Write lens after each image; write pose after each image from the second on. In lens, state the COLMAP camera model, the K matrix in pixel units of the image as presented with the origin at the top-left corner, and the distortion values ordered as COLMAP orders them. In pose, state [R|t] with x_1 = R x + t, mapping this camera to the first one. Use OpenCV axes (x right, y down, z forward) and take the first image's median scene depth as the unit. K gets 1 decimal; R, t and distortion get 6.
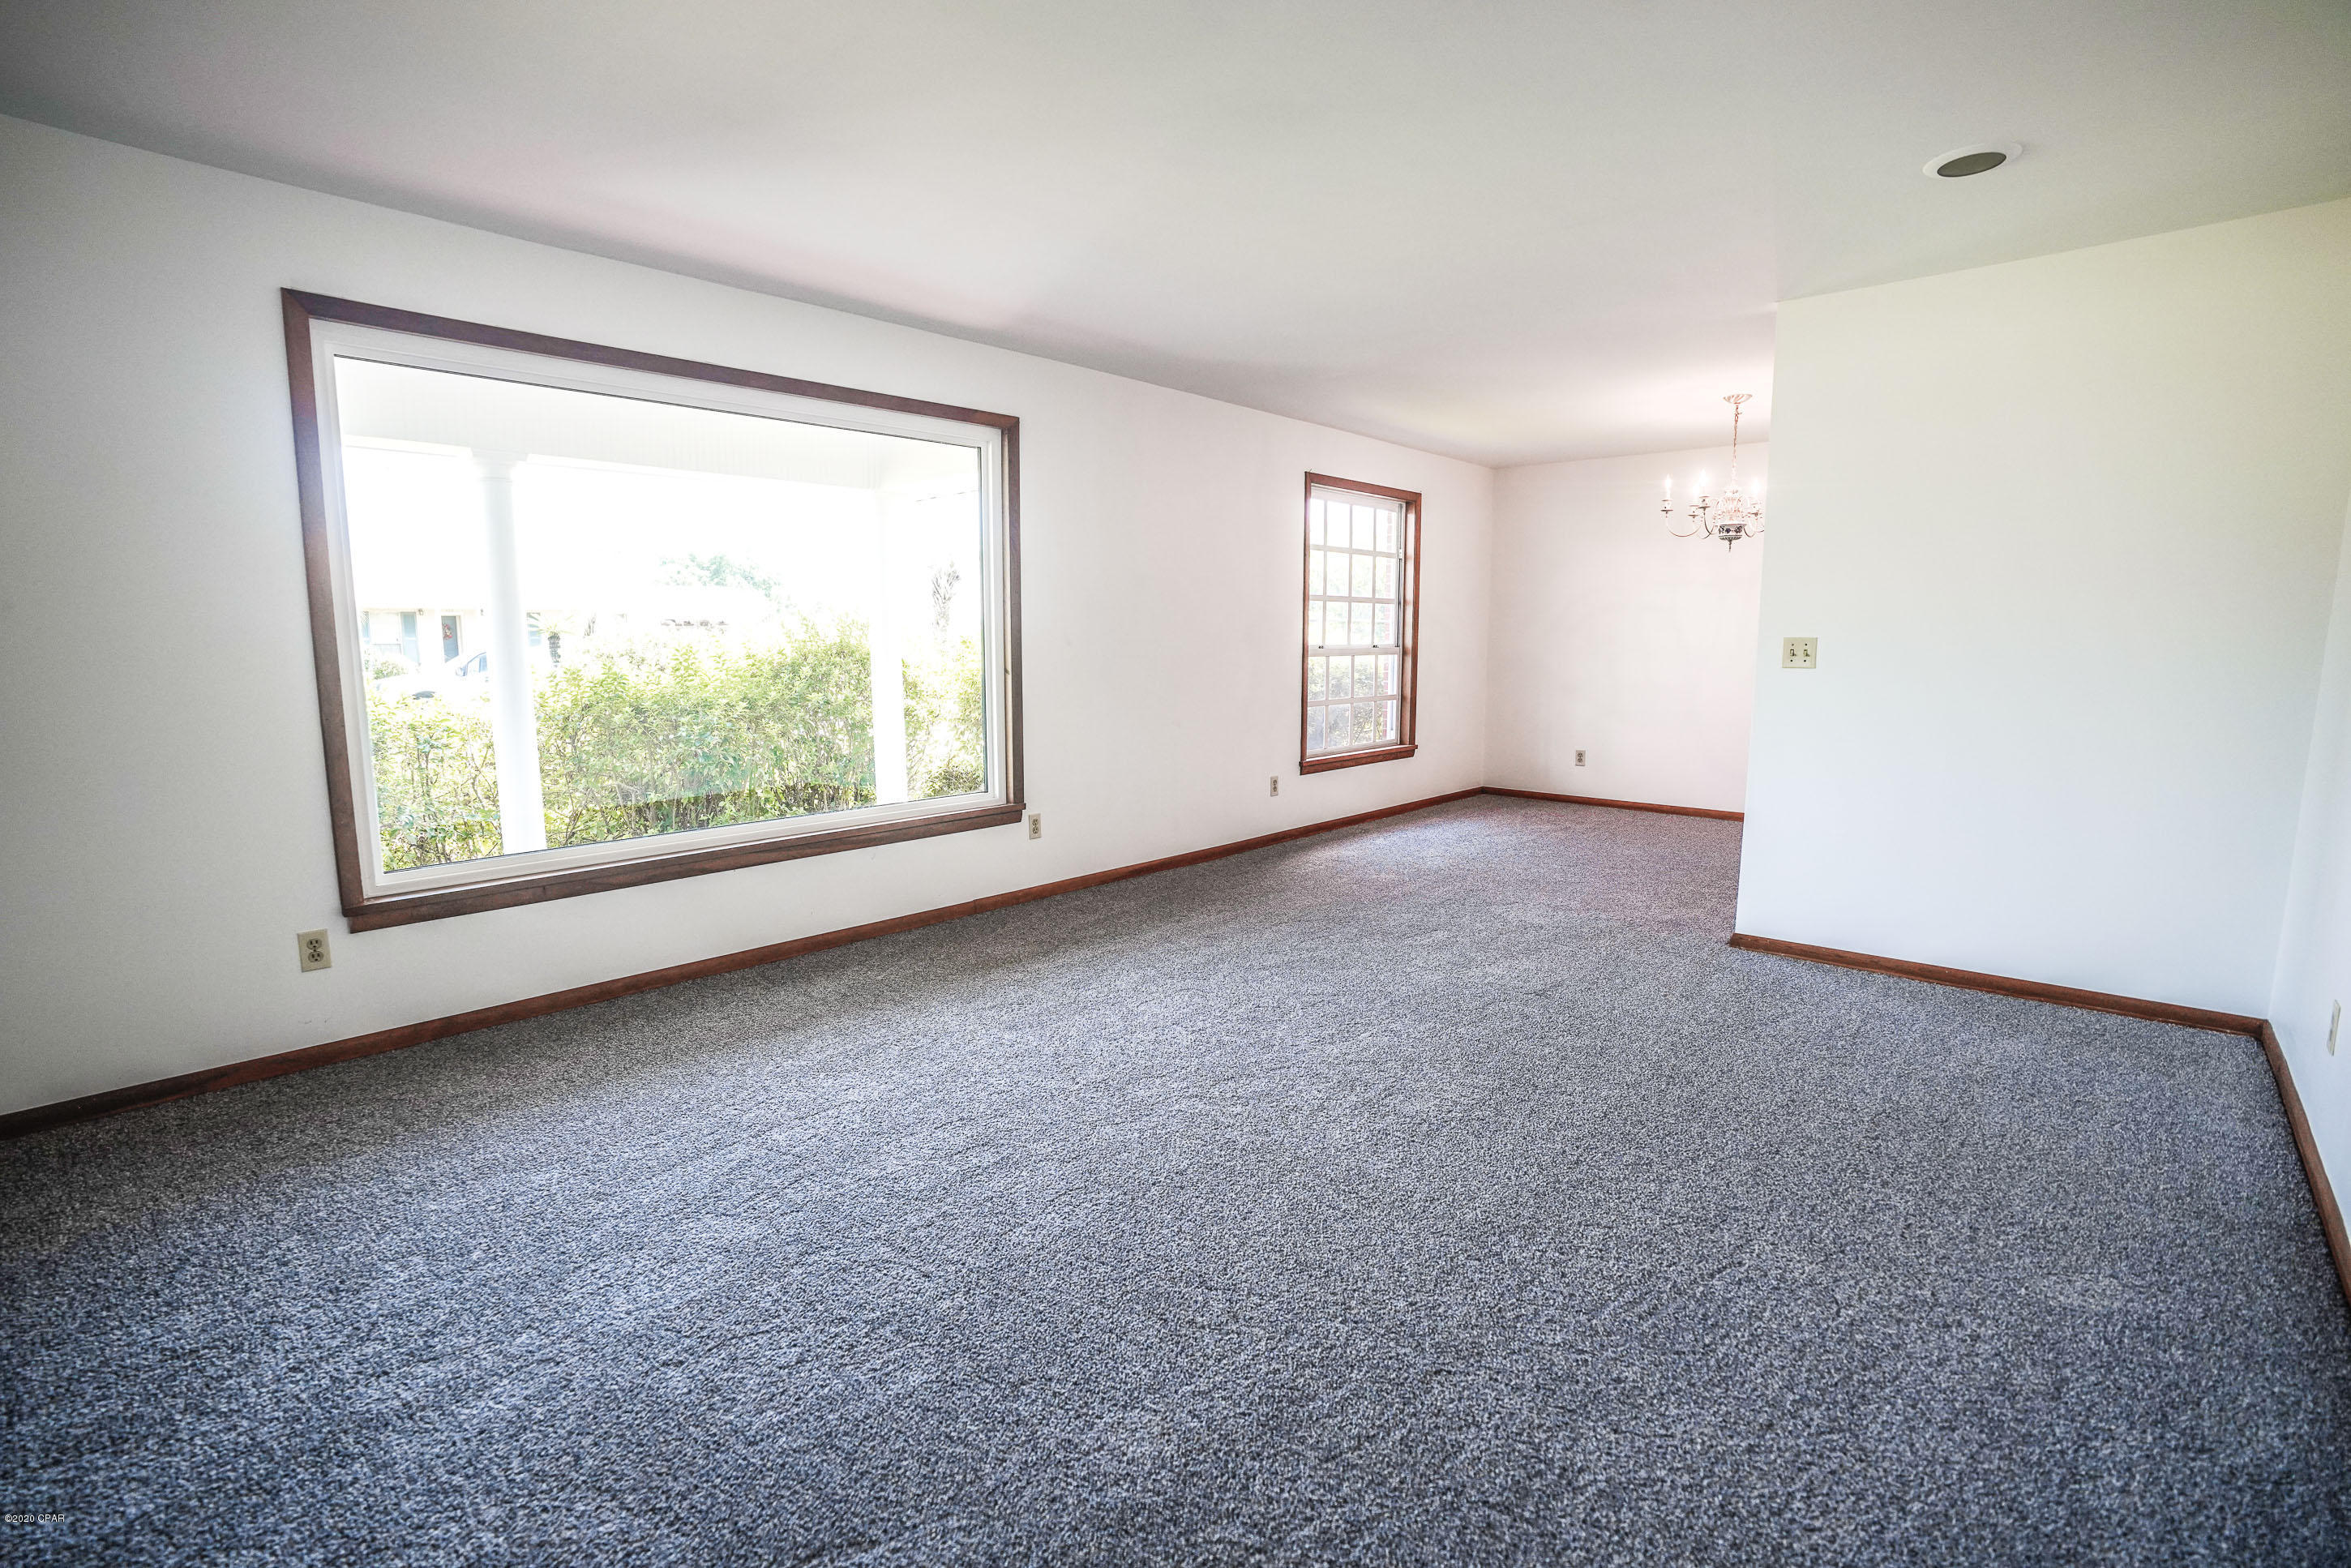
lens RADIAL K [[1093.5, 0, 1160.5], [0, 1093.5, 787.1], [0, 0, 1]] dist [-0.072918, 0.035780]
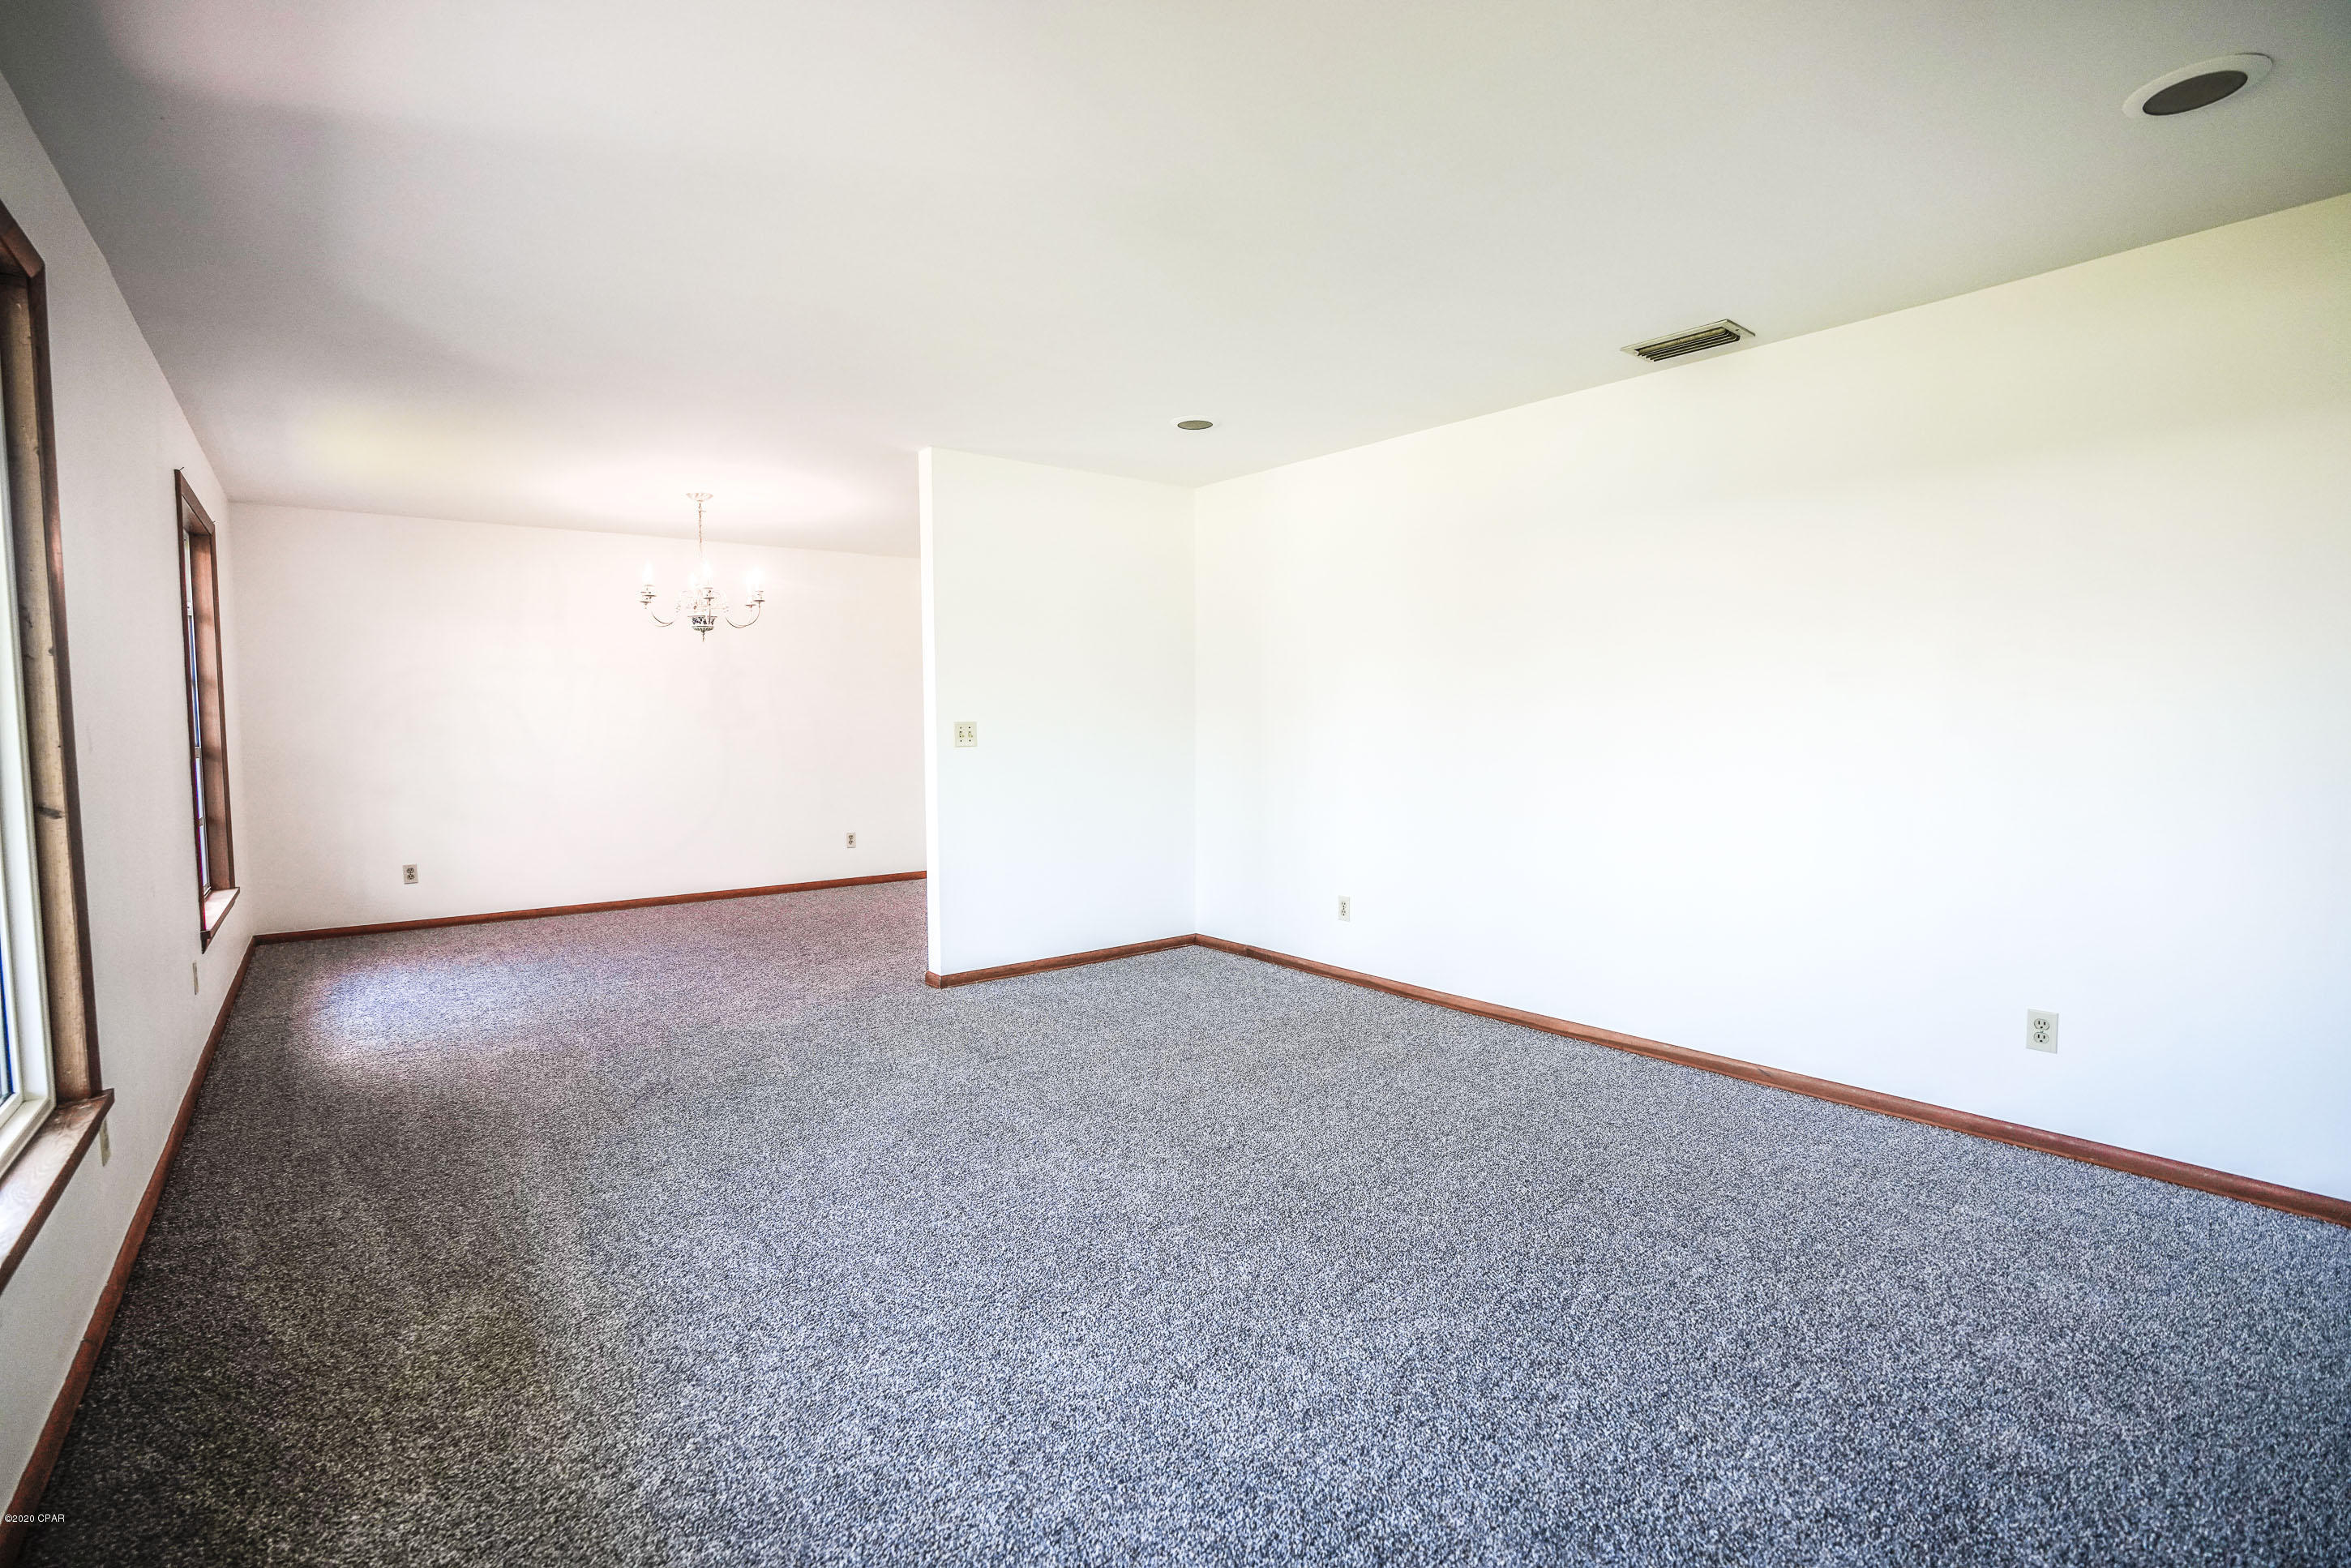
lens RADIAL K [[1093.5, 0, 1160.5], [0, 1093.5, 787.1], [0, 0, 1]] dist [-0.072918, 0.035780]
pose [[0.160912, -0.064143, 0.984882, -0.533678], [0.143190, 0.988845, 0.041006, -0.074609], [-0.976527, 0.134426, 0.168302, 0.509461]]
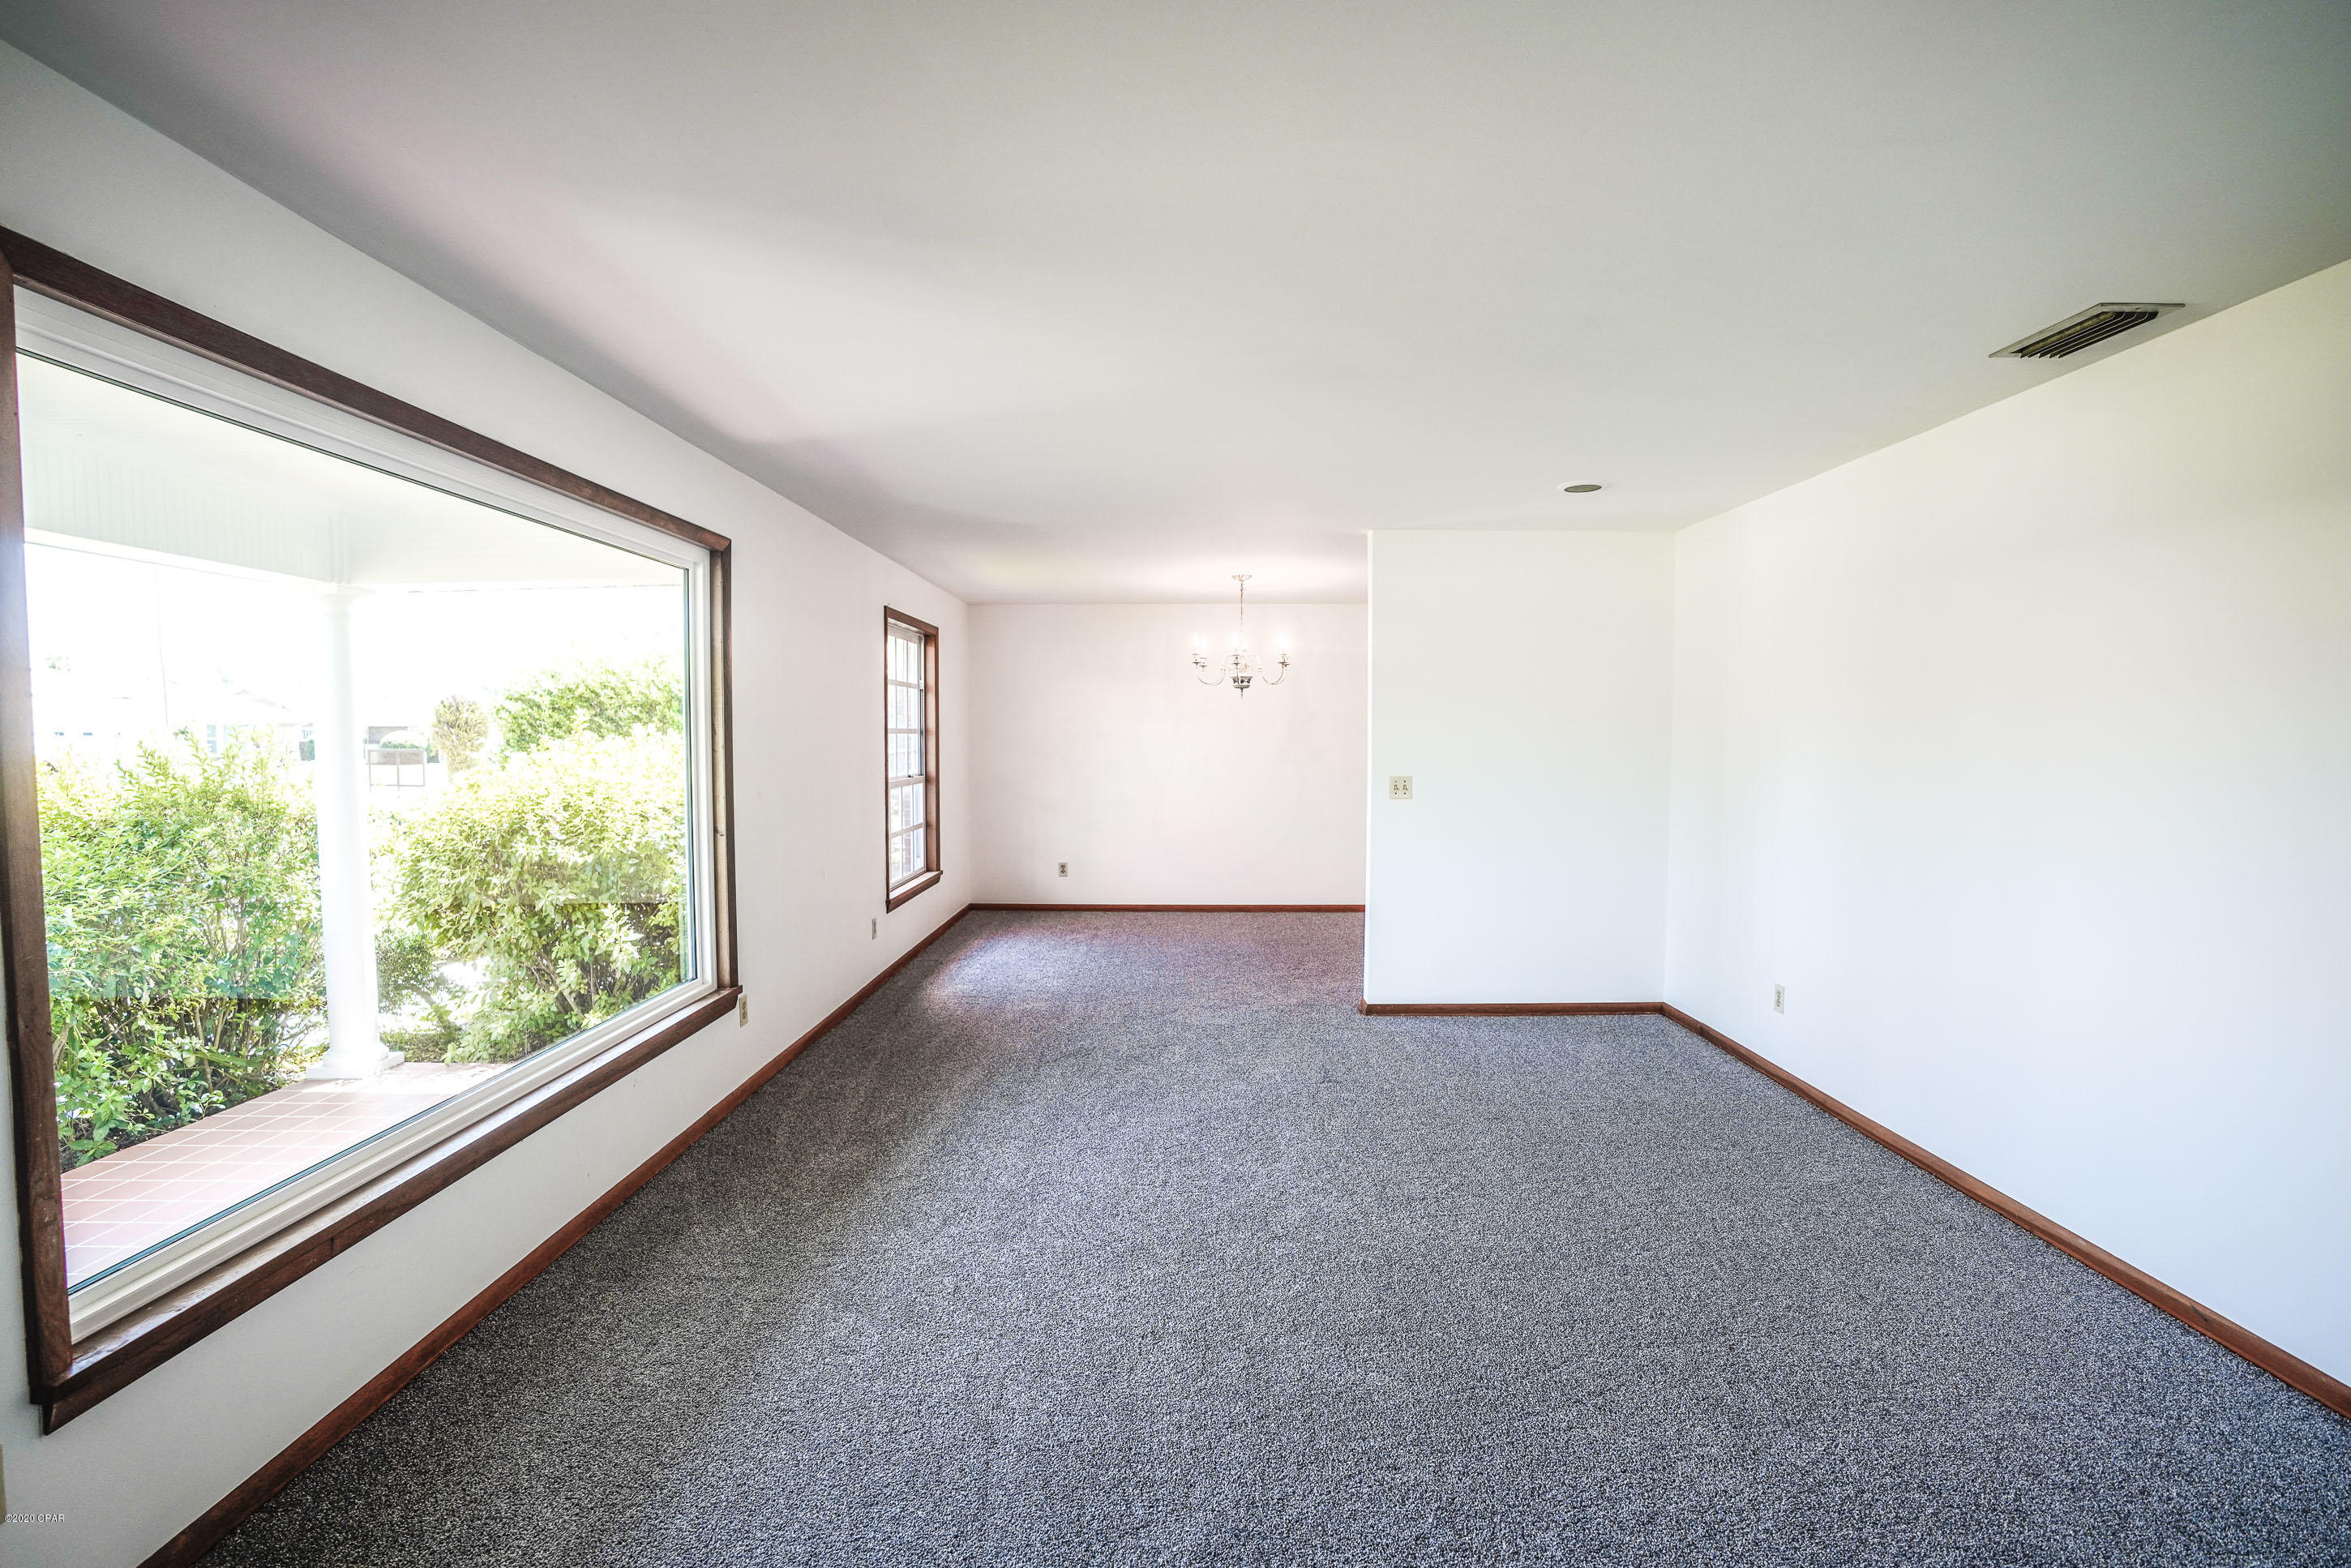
lens RADIAL K [[1096.4, 0, 1160.7], [0, 1096.4, 792.4], [0, 0, 1]] dist [-0.071679, 0.029684]
pose [[0.747993, -0.035740, 0.662743, -0.474147], [0.091243, 0.994605, -0.049343, -0.069545], [-0.657404, 0.097379, 0.747219, 0.152309]]
